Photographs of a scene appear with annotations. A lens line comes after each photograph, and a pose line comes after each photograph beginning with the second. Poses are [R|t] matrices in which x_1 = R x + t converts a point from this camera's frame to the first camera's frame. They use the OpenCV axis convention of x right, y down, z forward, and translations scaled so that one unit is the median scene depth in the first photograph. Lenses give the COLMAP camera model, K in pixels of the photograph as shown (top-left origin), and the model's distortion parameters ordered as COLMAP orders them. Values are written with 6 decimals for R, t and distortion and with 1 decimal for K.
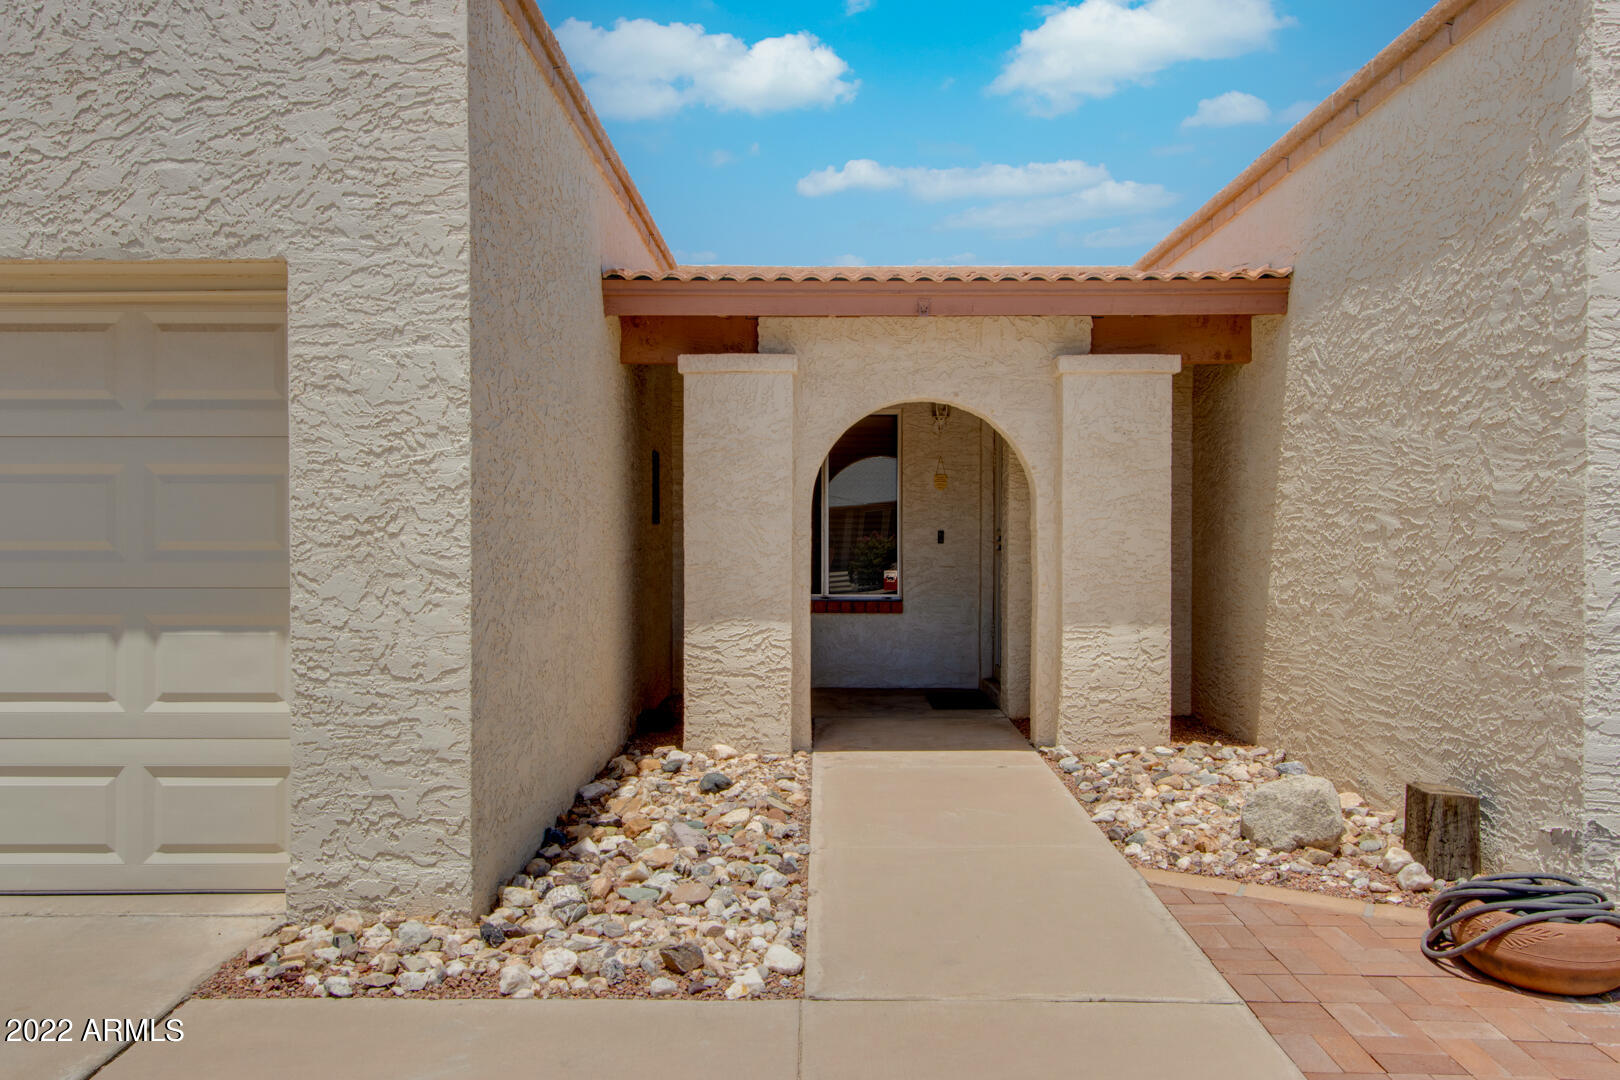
lens RADIAL K [[1258.7, 0, 757.9], [0, 1258.7, 543.7], [0, 0, 1]] dist [0.004682, 0.001433]
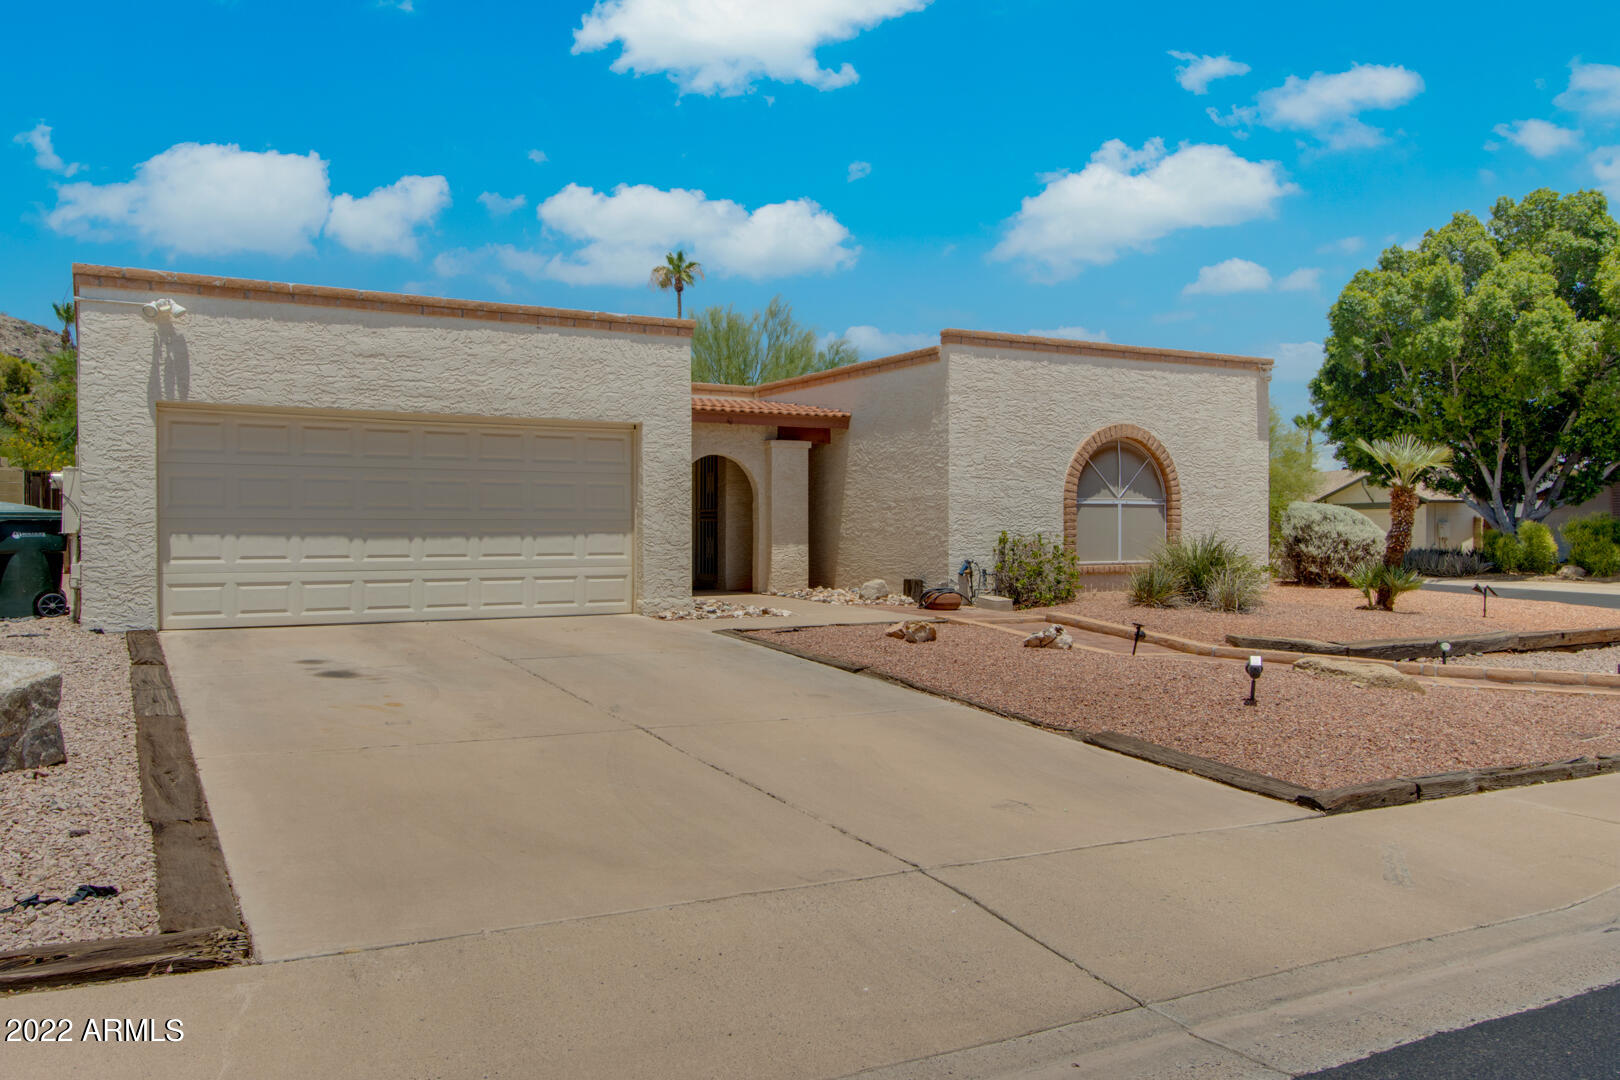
lens RADIAL K [[1279.3, 0, 810.0], [0, 1279.3, 540.0], [0, 0, 1]] dist [-0.000363, 0.004773]
pose [[0.859669, -0.004608, 0.510831, -1.572819], [0.004988, 0.999987, 0.000626, 0.082675], [-0.510828, 0.002010, 0.859681, -1.980711]]
